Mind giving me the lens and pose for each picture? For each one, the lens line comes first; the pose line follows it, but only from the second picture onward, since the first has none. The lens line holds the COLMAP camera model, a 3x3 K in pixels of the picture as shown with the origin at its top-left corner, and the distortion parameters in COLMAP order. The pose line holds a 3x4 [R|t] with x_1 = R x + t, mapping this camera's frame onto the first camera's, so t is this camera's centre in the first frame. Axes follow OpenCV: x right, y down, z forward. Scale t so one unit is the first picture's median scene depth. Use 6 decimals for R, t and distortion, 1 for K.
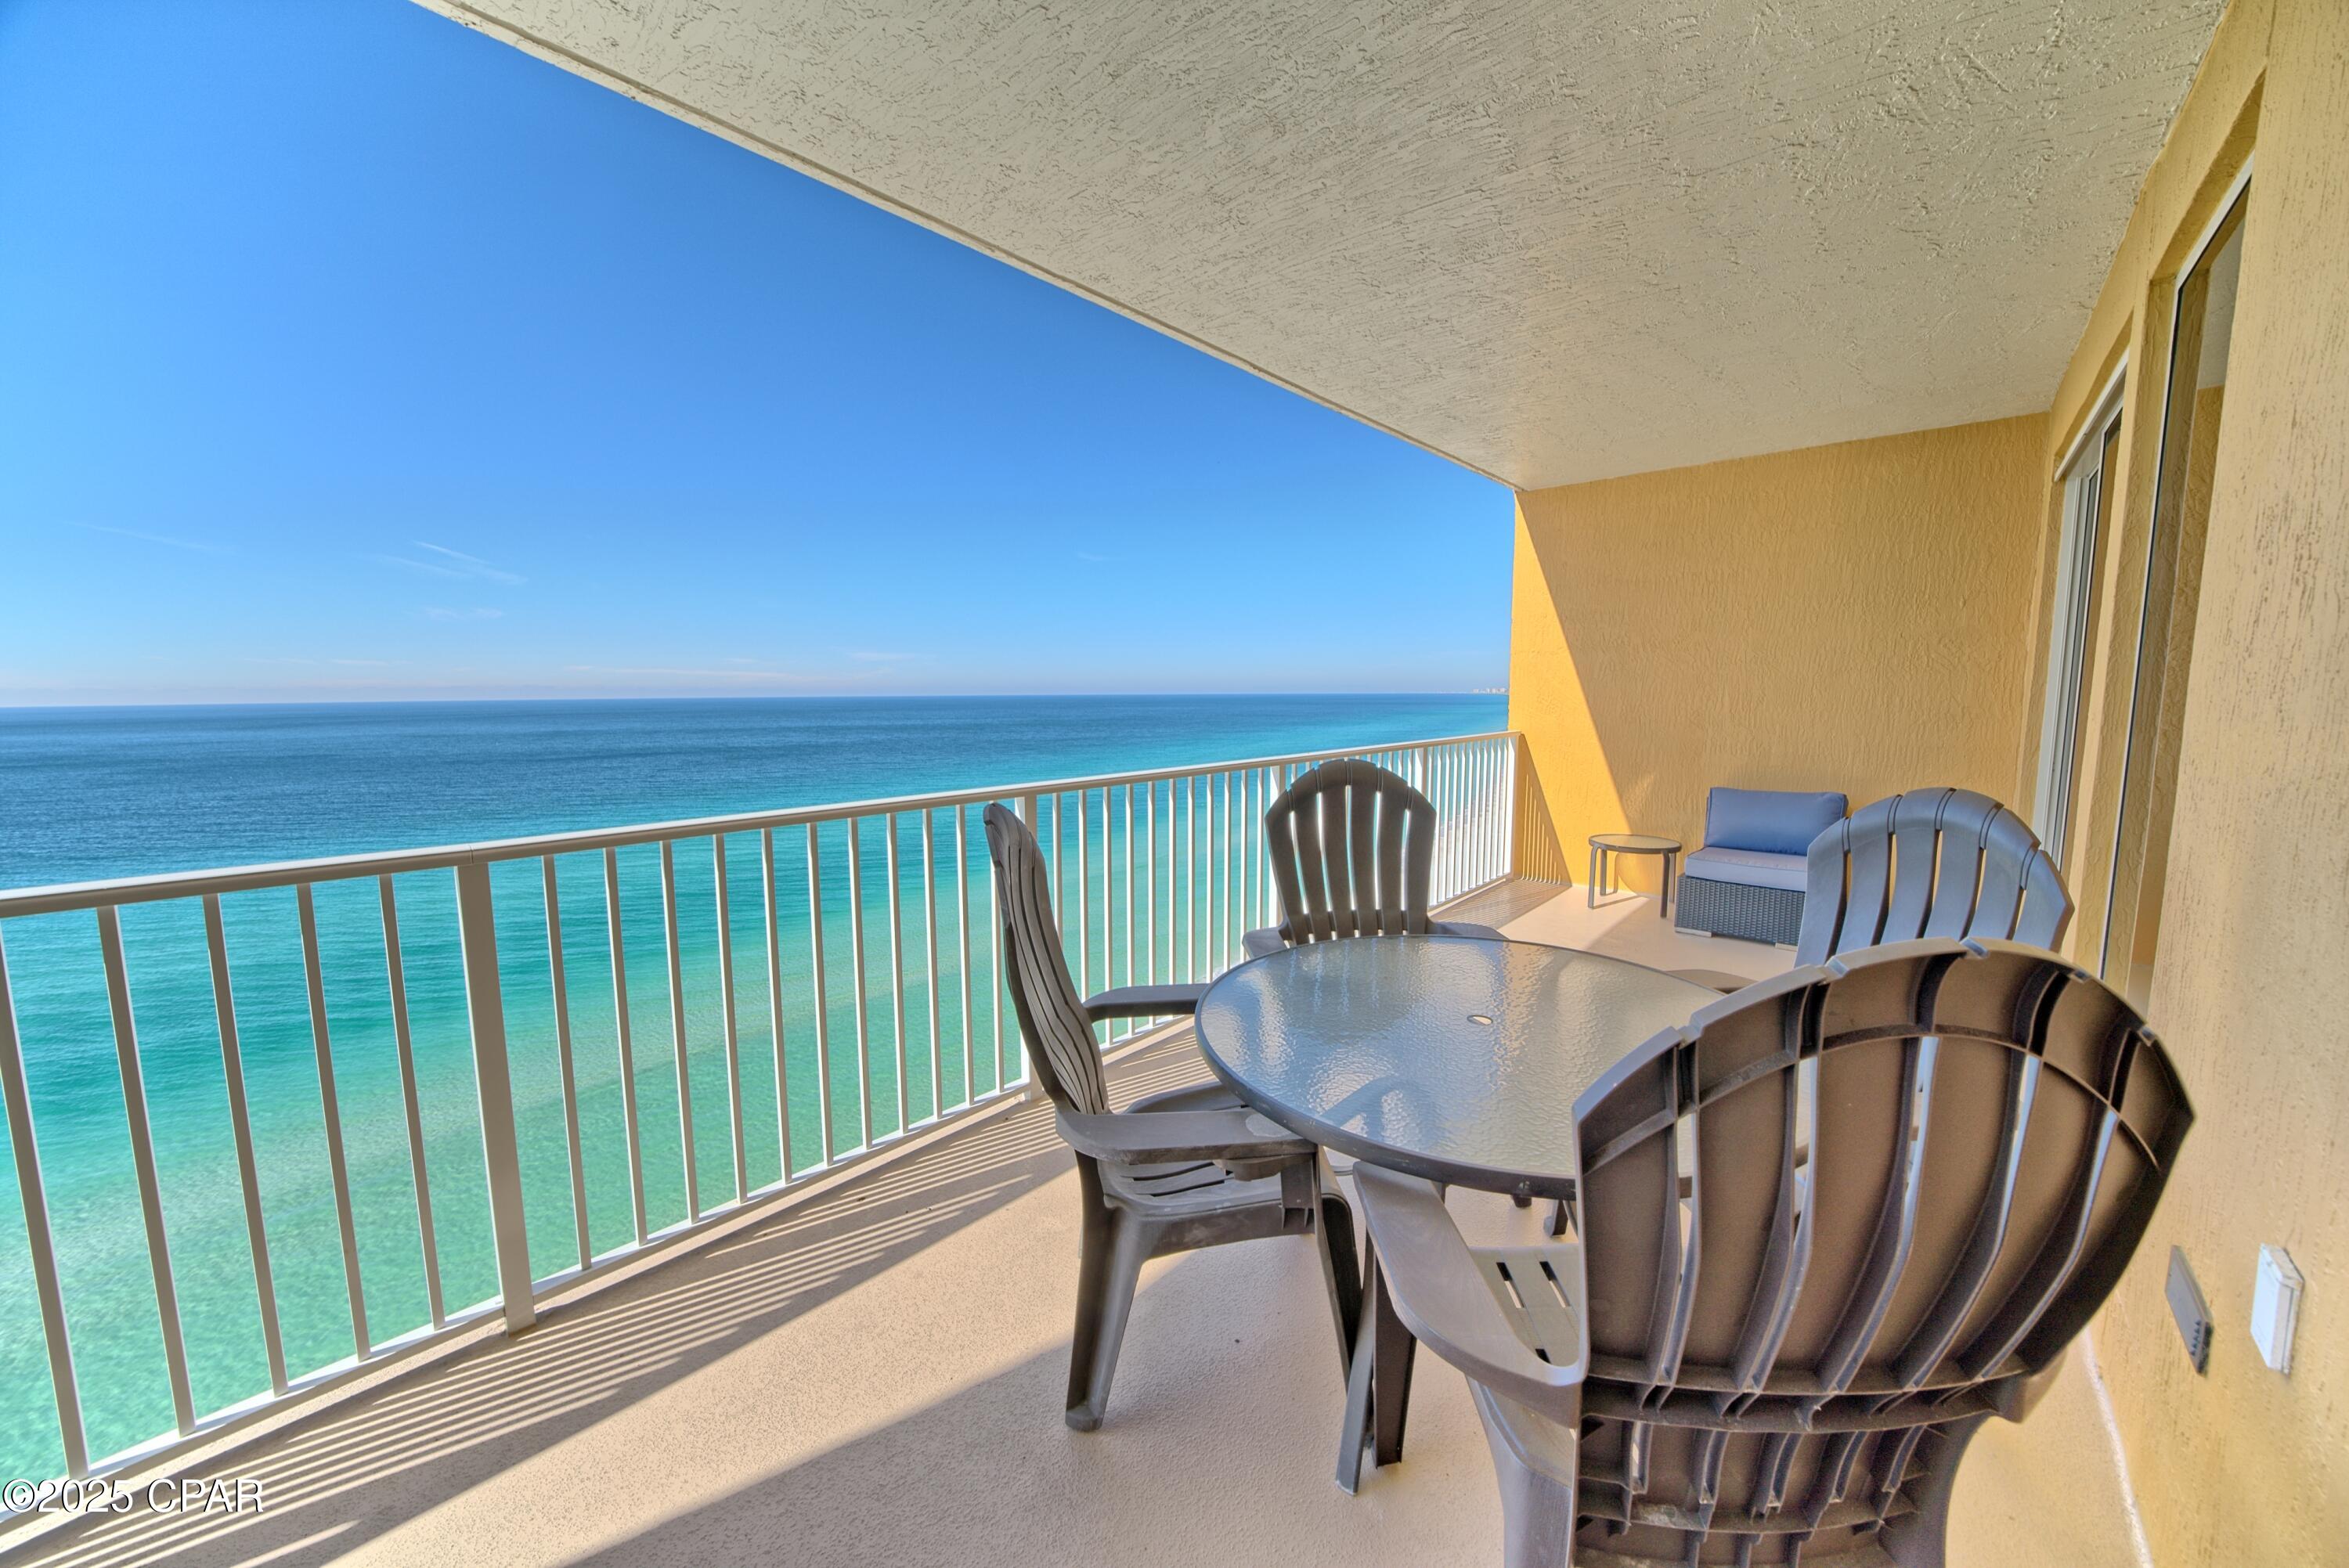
lens RADIAL K [[815.7, 0, 1174.5], [0, 815.7, 784.0], [0, 0, 1]] dist [-0.000218, -0.000041]
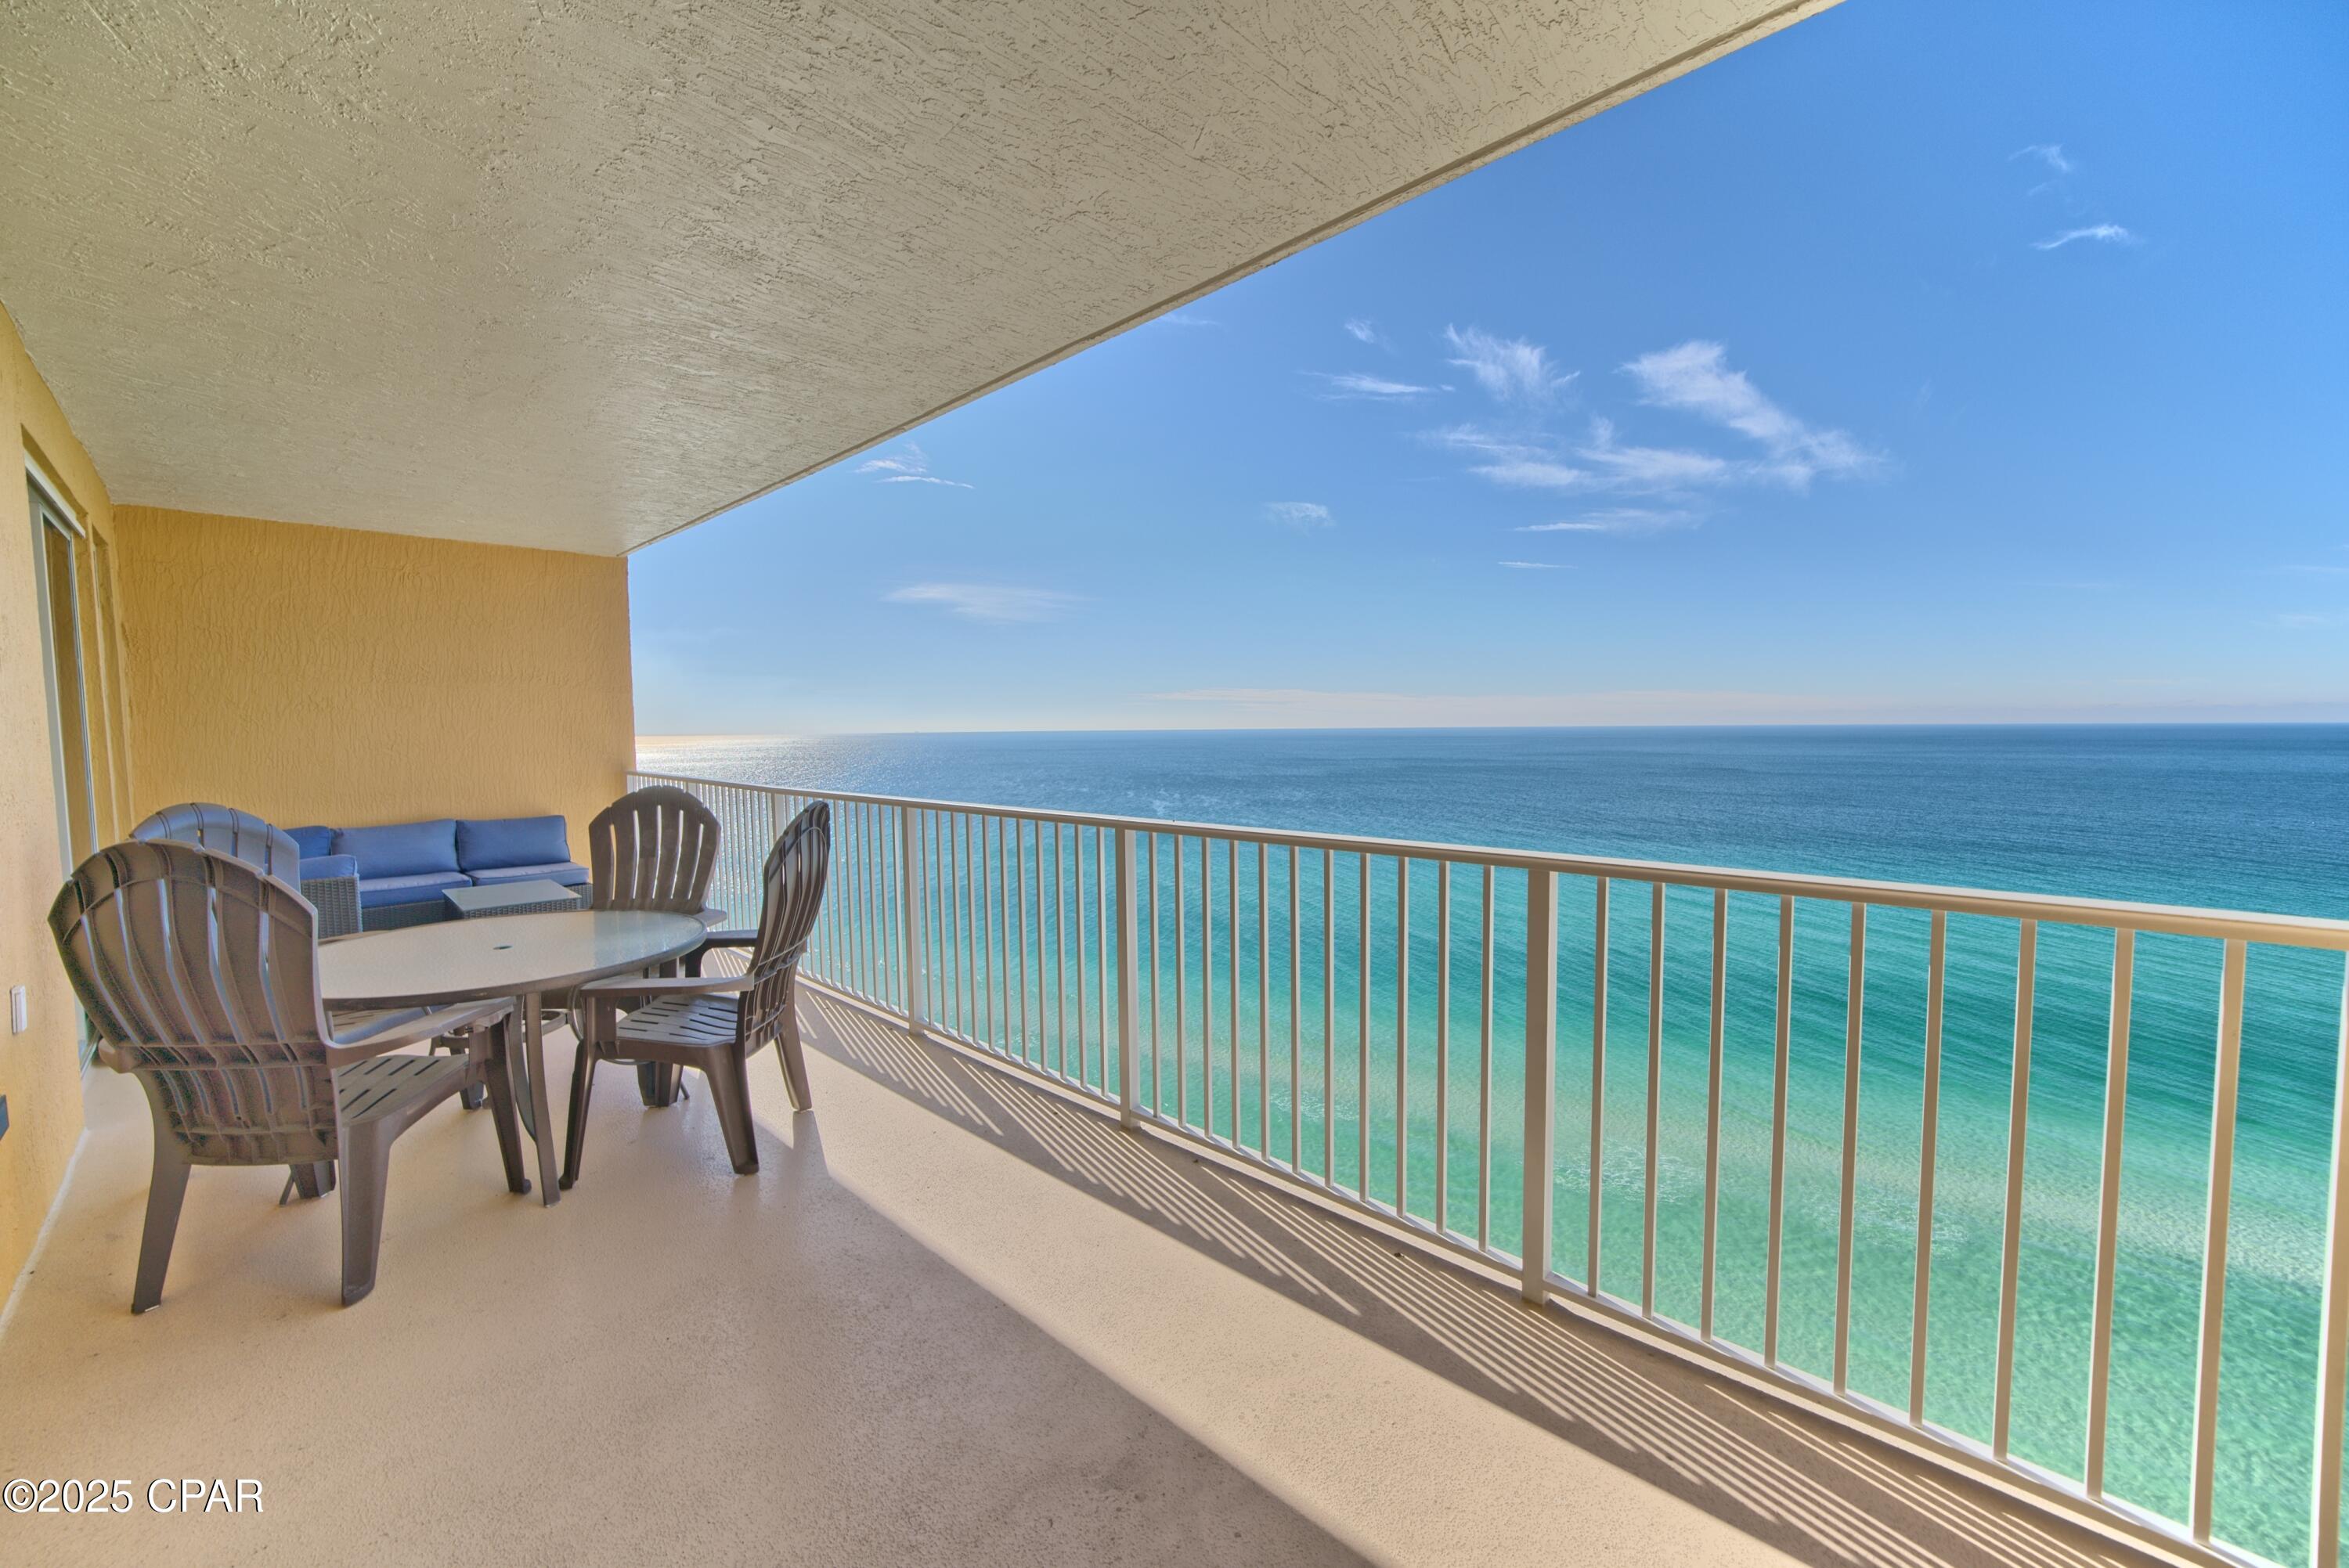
lens RADIAL K [[1000.0, 0, 1174.5], [0, 1000.0, 784.0], [0, 0, 1]] dist [-0.000816, -0.000105]
pose [[-0.010313, 0.070466, -0.997461, 0.525068], [-0.101001, 0.992339, 0.071149, -0.068084], [0.994833, 0.101478, -0.003117, 0.501254]]
